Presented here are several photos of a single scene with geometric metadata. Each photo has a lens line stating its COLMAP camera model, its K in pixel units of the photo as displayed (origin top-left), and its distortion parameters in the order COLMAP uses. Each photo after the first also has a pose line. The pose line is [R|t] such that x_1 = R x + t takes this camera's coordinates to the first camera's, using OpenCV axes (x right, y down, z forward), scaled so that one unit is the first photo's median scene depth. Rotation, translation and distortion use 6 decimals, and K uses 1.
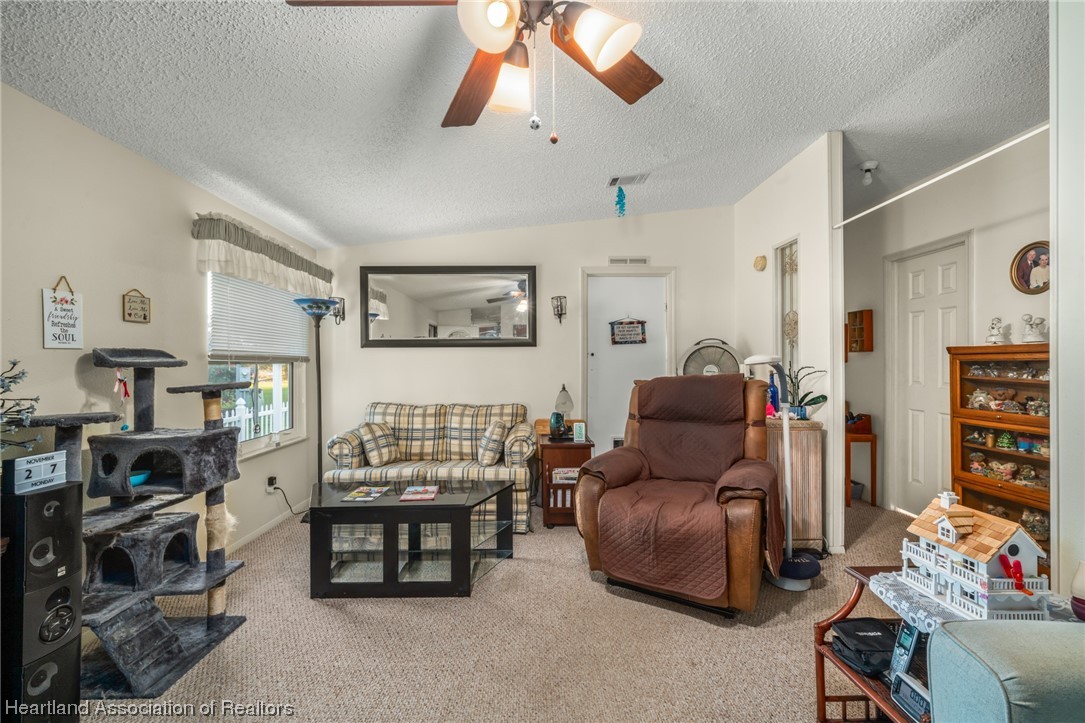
lens RADIAL K [[433.3, 0, 539.5], [0, 433.3, 367.8], [0, 0, 1]] dist [-0.001611, 0.000025]
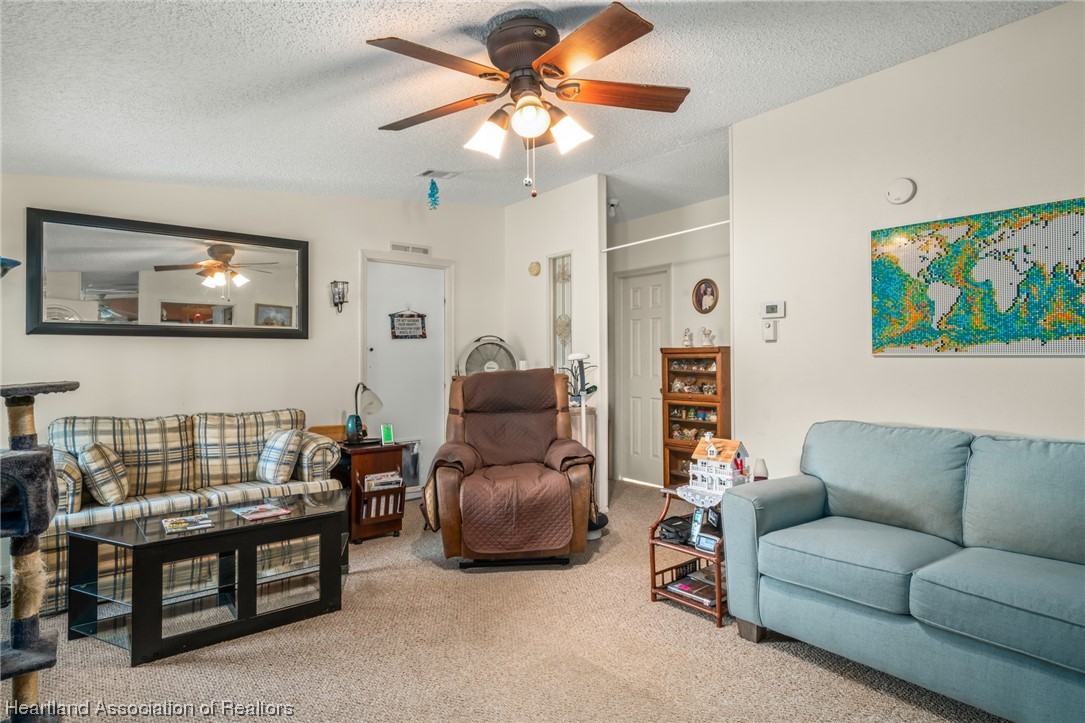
lens RADIAL K [[571.5, 0, 542.5], [0, 571.5, 361.5], [0, 0, 1]] dist [0.000080, -0.000230]
pose [[0.789287, 0.000935, 0.614024, -0.418086], [0.005461, 0.999949, -0.008541, 0.006998], [-0.614000, 0.010095, 0.789241, -0.173510]]
